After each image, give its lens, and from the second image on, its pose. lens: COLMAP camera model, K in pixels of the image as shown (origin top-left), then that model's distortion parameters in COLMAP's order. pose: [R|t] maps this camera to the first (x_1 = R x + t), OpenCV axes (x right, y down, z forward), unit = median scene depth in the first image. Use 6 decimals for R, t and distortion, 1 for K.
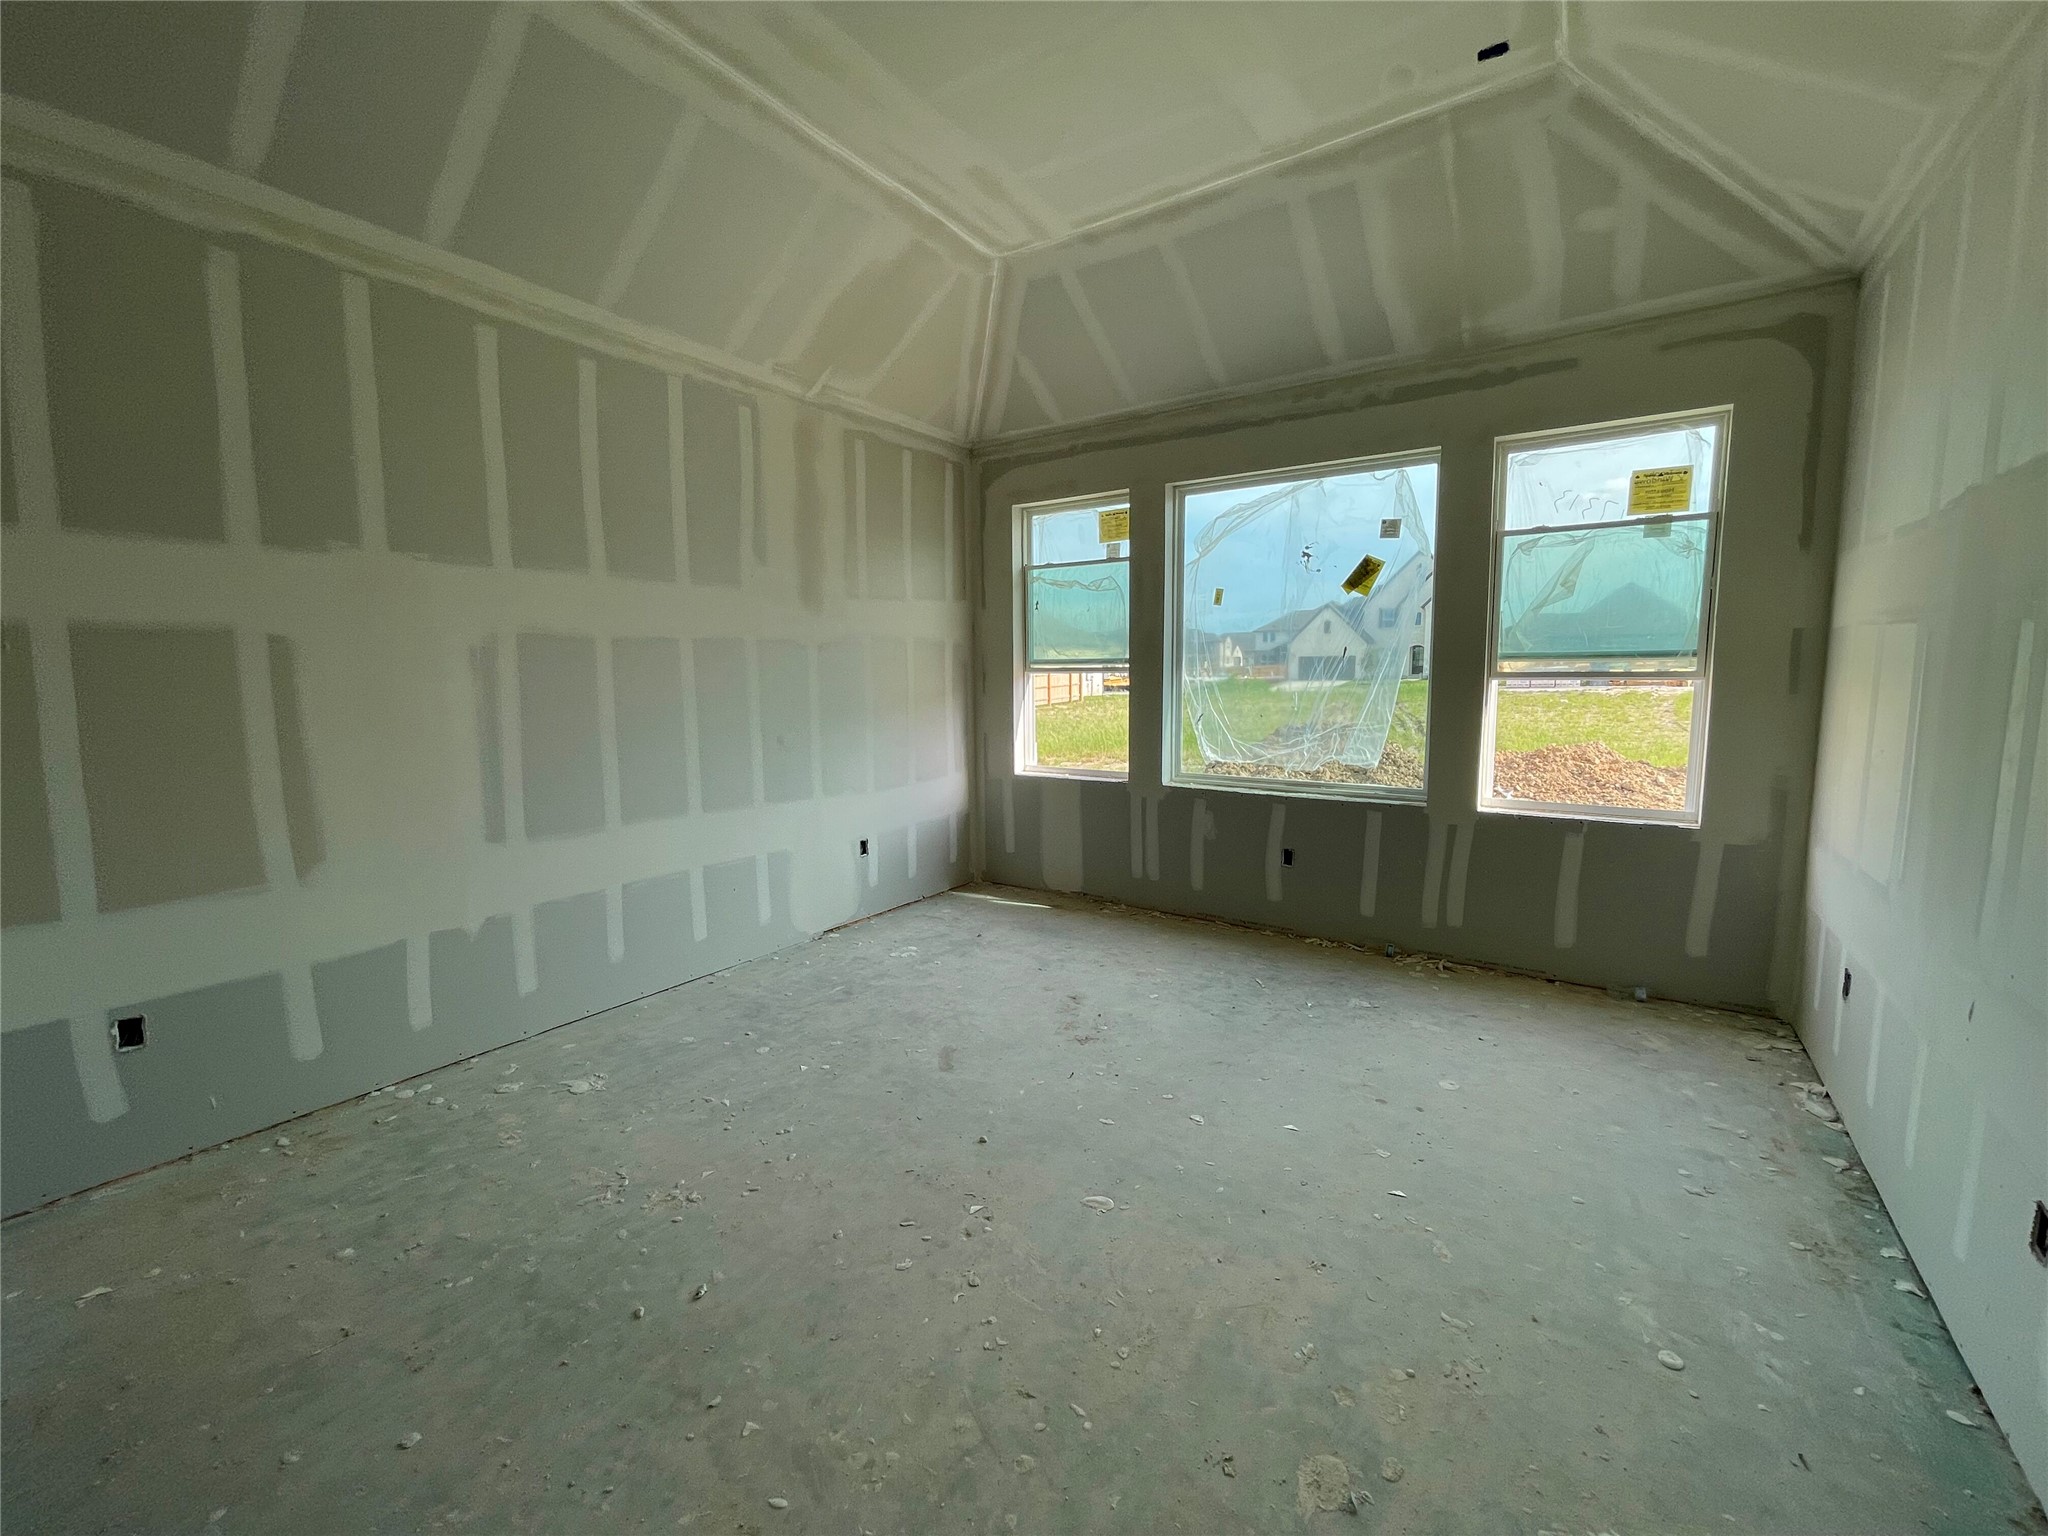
lens RADIAL K [[838.0, 0, 1019.8], [0, 838.0, 758.9], [0, 0, 1]] dist [-0.003892, 0.000169]
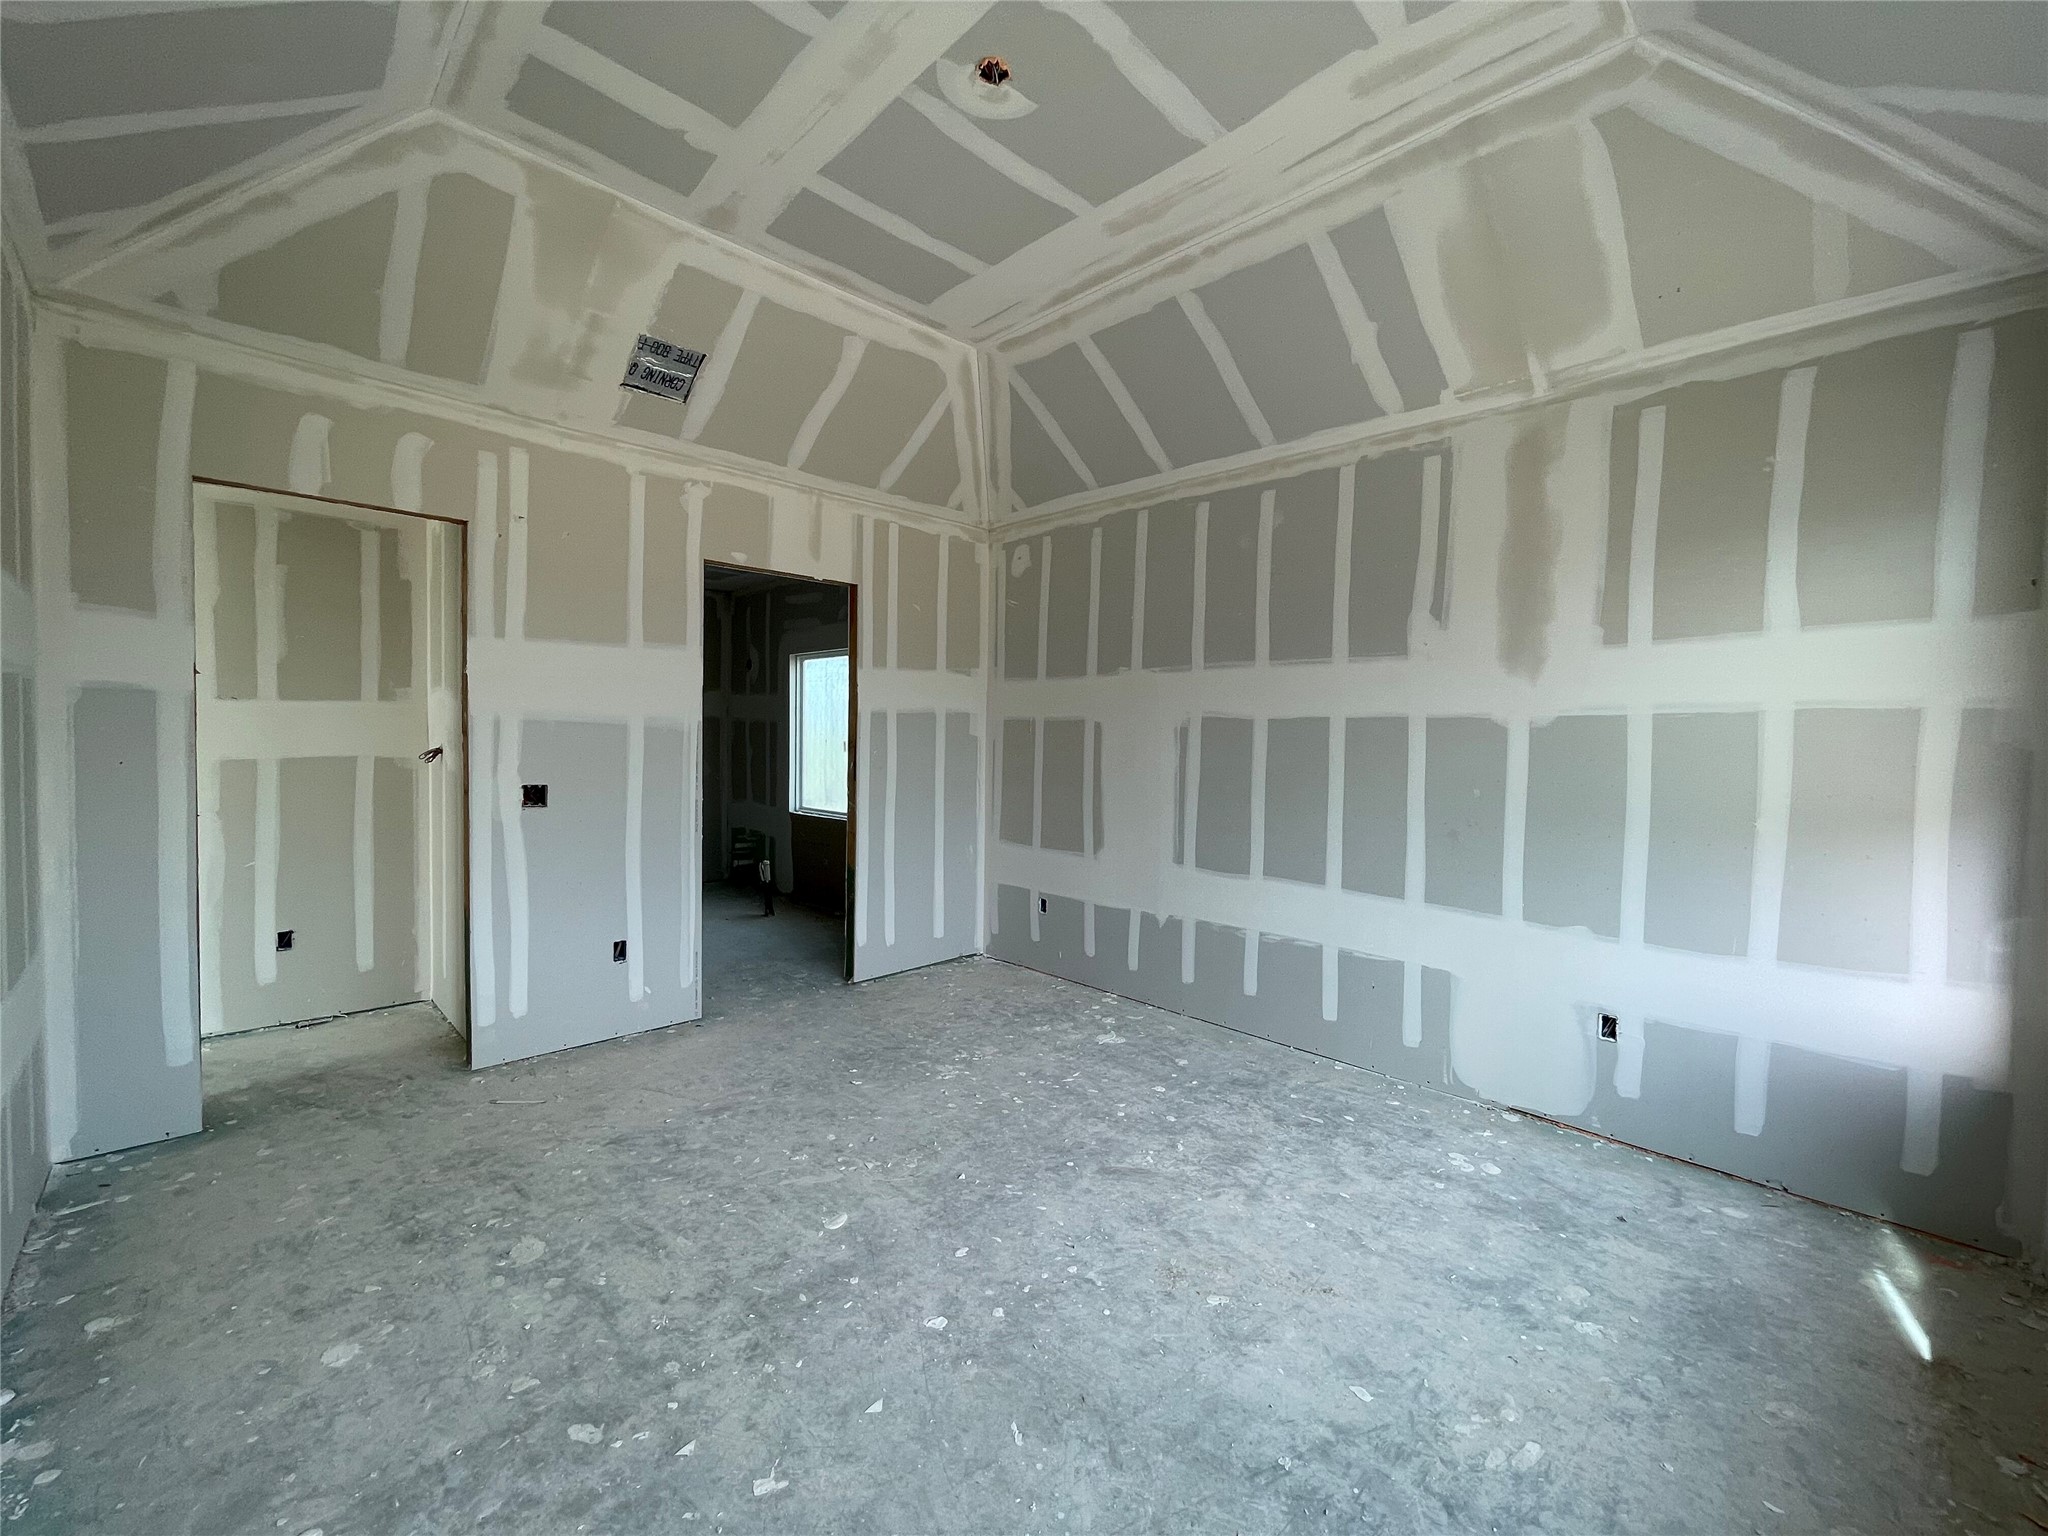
lens RADIAL K [[838.0, 0, 1019.8], [0, 838.0, 758.9], [0, 0, 1]] dist [-0.003892, 0.000169]
pose [[-0.193833, 0.032088, -0.980510, 0.699580], [-0.120300, 0.991144, 0.056218, -0.108210], [0.973631, 0.128853, -0.188256, 0.853925]]
